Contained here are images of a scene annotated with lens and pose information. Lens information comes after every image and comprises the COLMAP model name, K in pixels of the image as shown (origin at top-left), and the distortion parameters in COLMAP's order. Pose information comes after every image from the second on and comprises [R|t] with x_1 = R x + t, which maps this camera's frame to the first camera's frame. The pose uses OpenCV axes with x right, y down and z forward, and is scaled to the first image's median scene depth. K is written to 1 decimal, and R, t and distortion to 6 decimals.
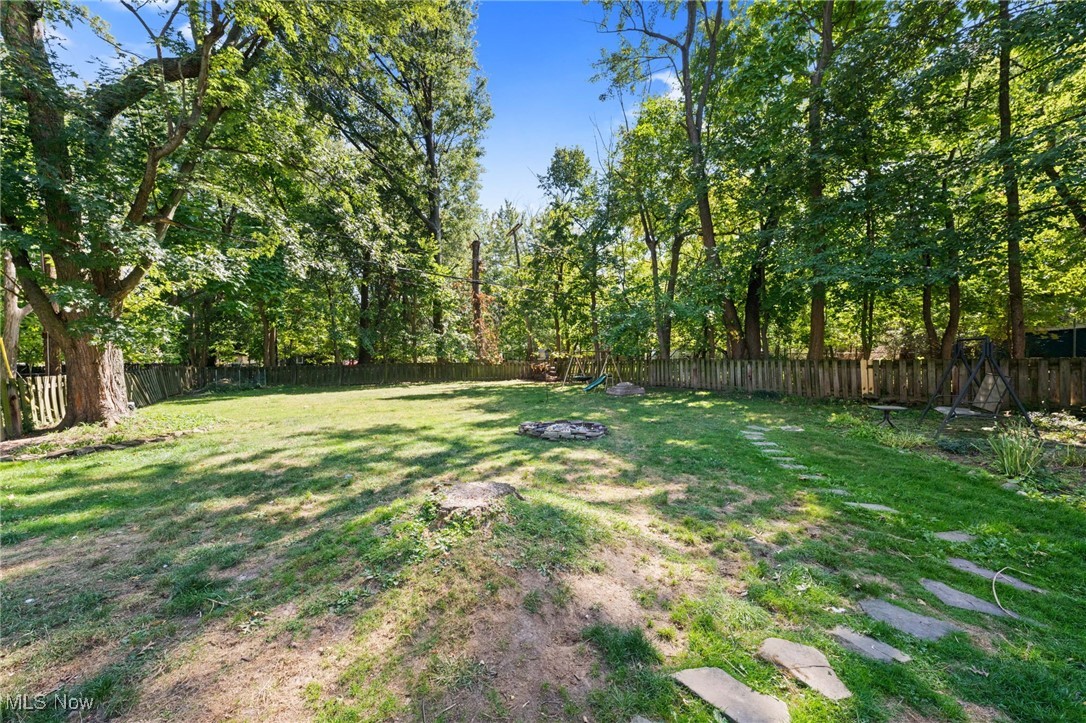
lens RADIAL K [[429.3, 0, 539.3], [0, 429.3, 364.7], [0, 0, 1]] dist [0.004611, -0.000518]
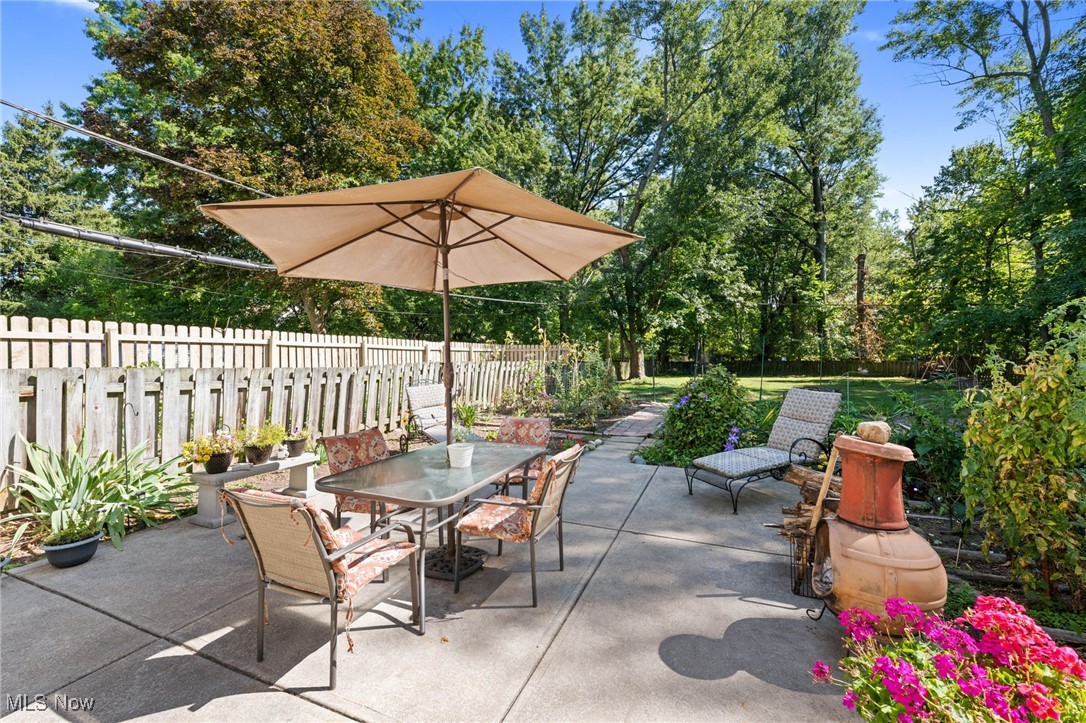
lens RADIAL K [[429.3, 0, 542.6], [0, 429.3, 359.6], [0, 0, 1]] dist [0.004611, -0.000518]
pose [[0.599460, 0.006077, -0.800381, 0.289058], [-0.015750, 0.999867, -0.004205, 0.010337], [0.800250, 0.015126, 0.599476, -0.399152]]
